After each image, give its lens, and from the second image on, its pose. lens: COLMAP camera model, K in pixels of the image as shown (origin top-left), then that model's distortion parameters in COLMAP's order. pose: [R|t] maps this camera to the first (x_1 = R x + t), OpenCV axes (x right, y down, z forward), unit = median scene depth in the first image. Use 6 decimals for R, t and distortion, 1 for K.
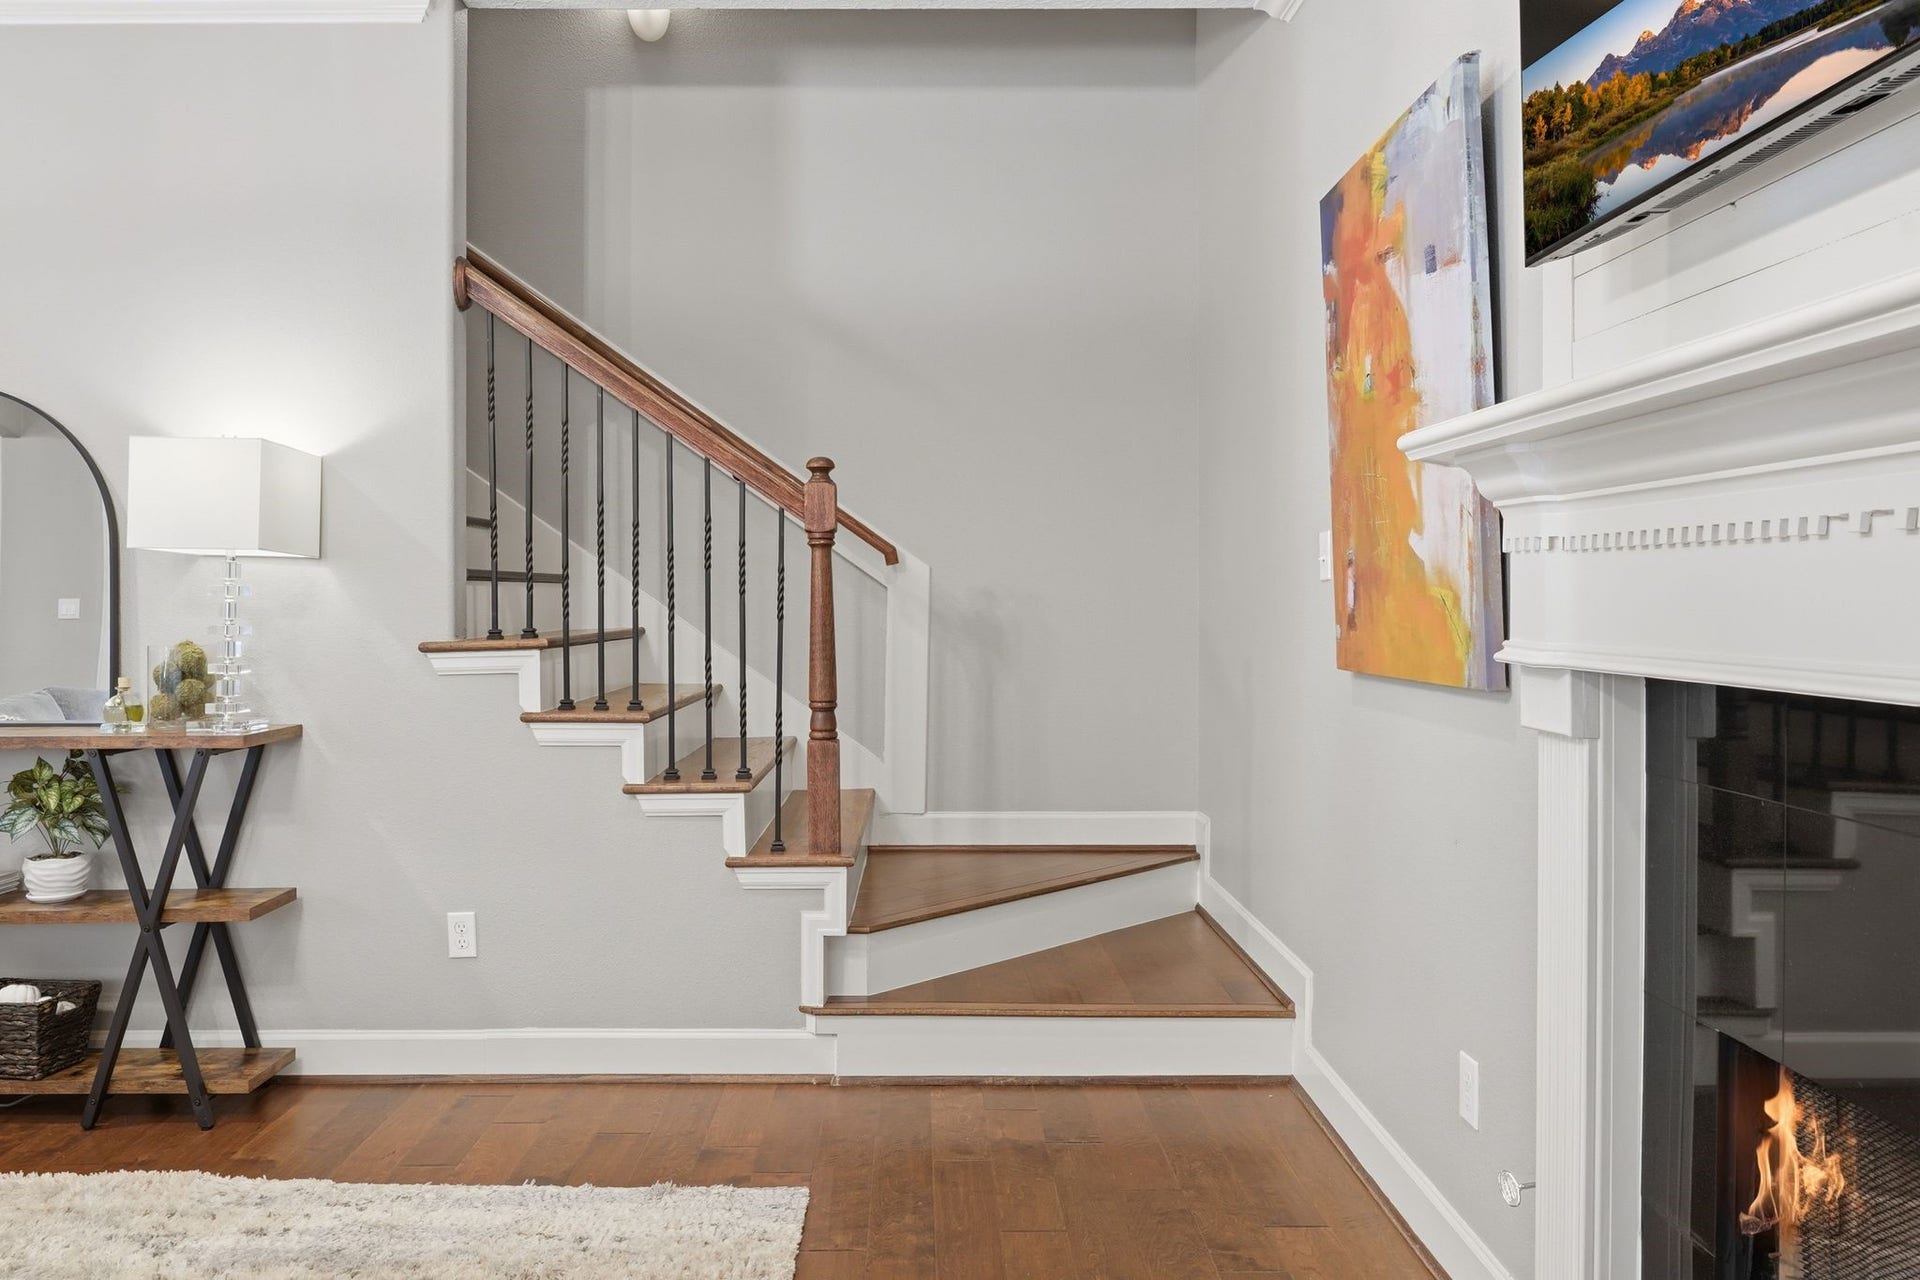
lens RADIAL K [[1347.8, 0, 960.0], [0, 1347.8, 640.0], [0, 0, 1]] dist [-0.000528, -0.001234]
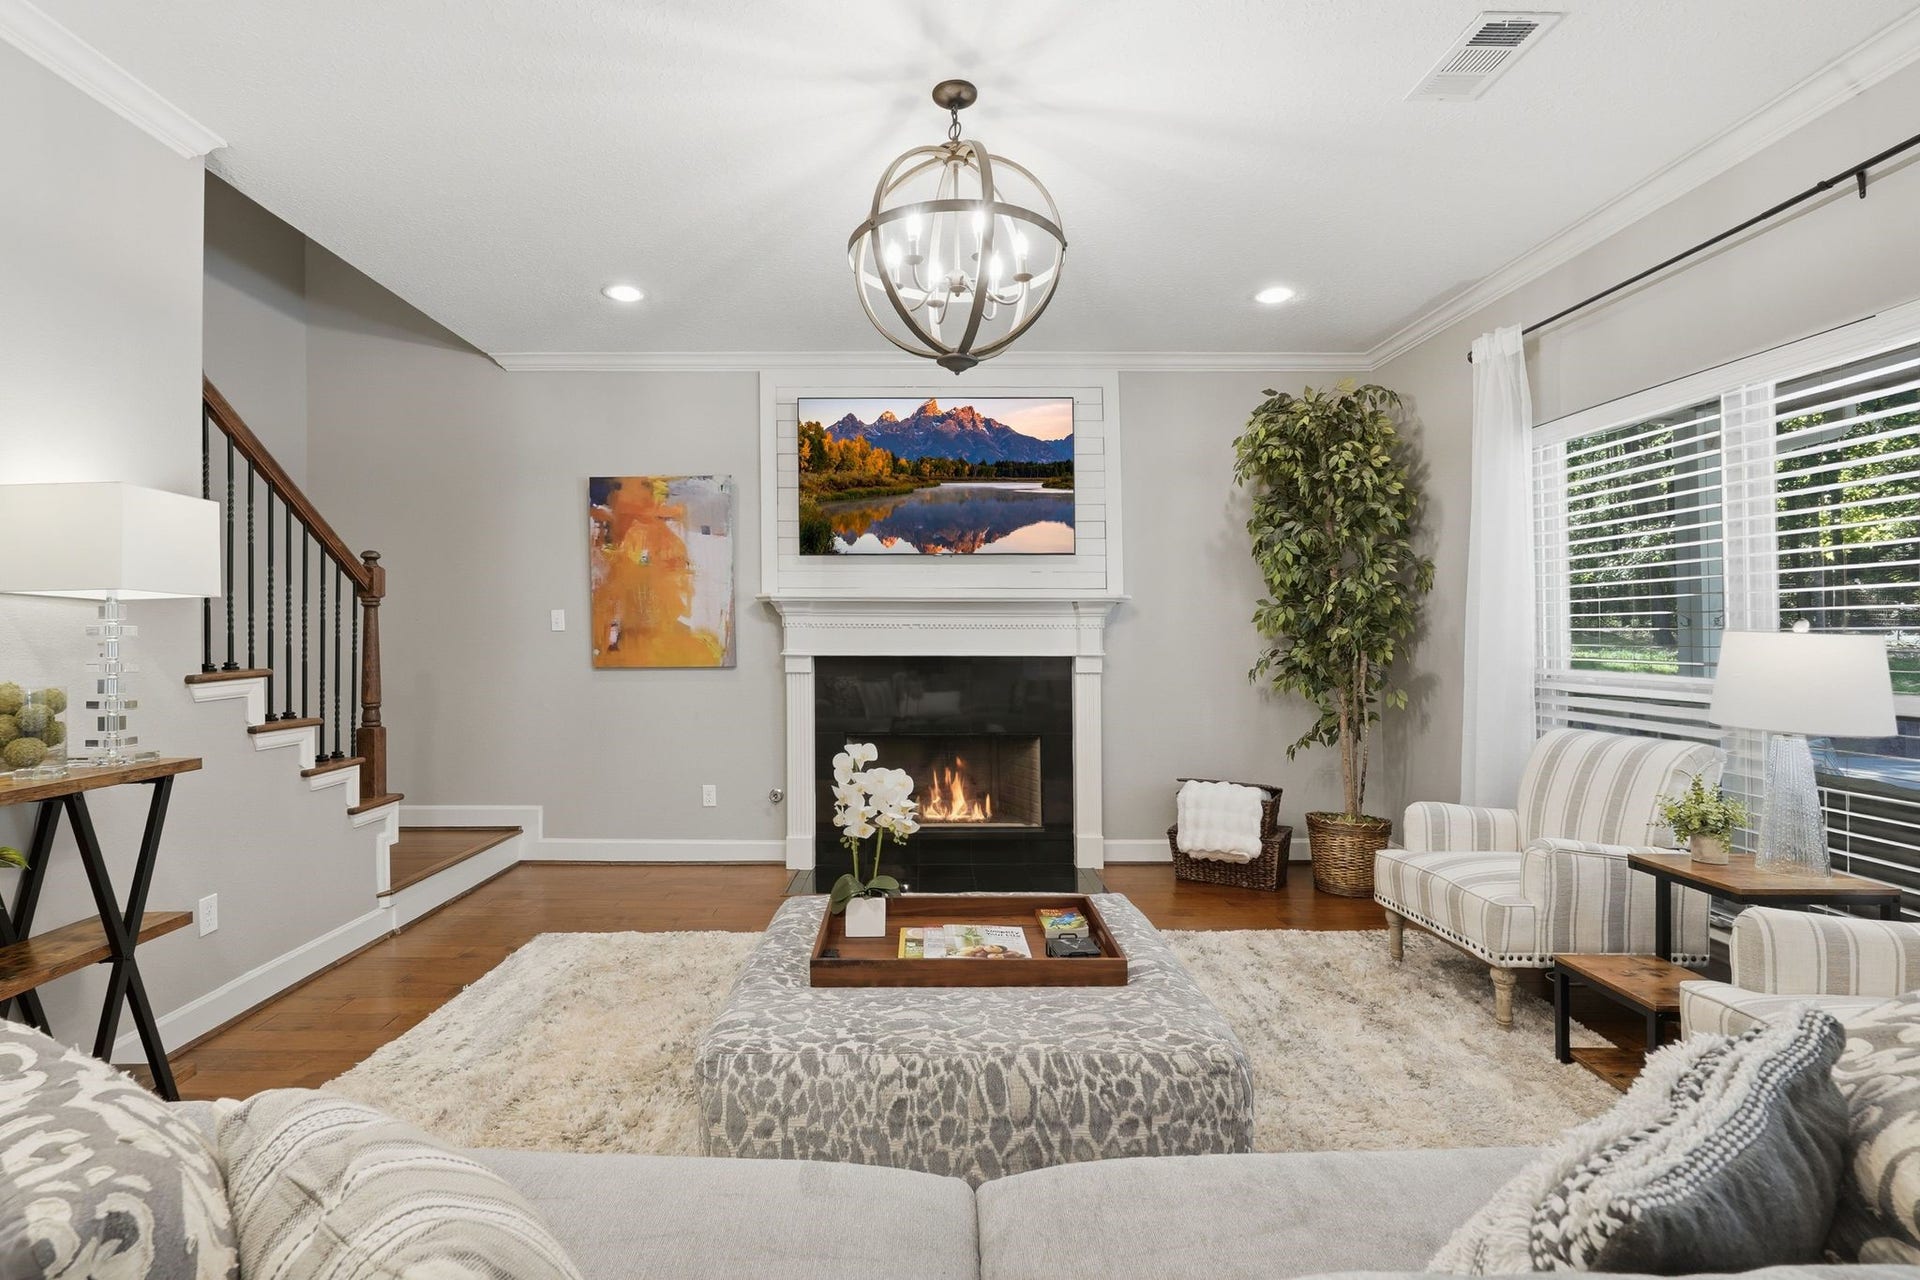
lens RADIAL K [[863.7, 0, 960.0], [0, 863.7, 640.0], [0, 0, 1]] dist [0.000162, 0.000043]
pose [[-0.024653, -0.003568, 0.999690, -1.354192], [0.027356, 0.999617, 0.004242, -0.017297], [-0.999322, 0.027452, -0.024546, 0.381793]]
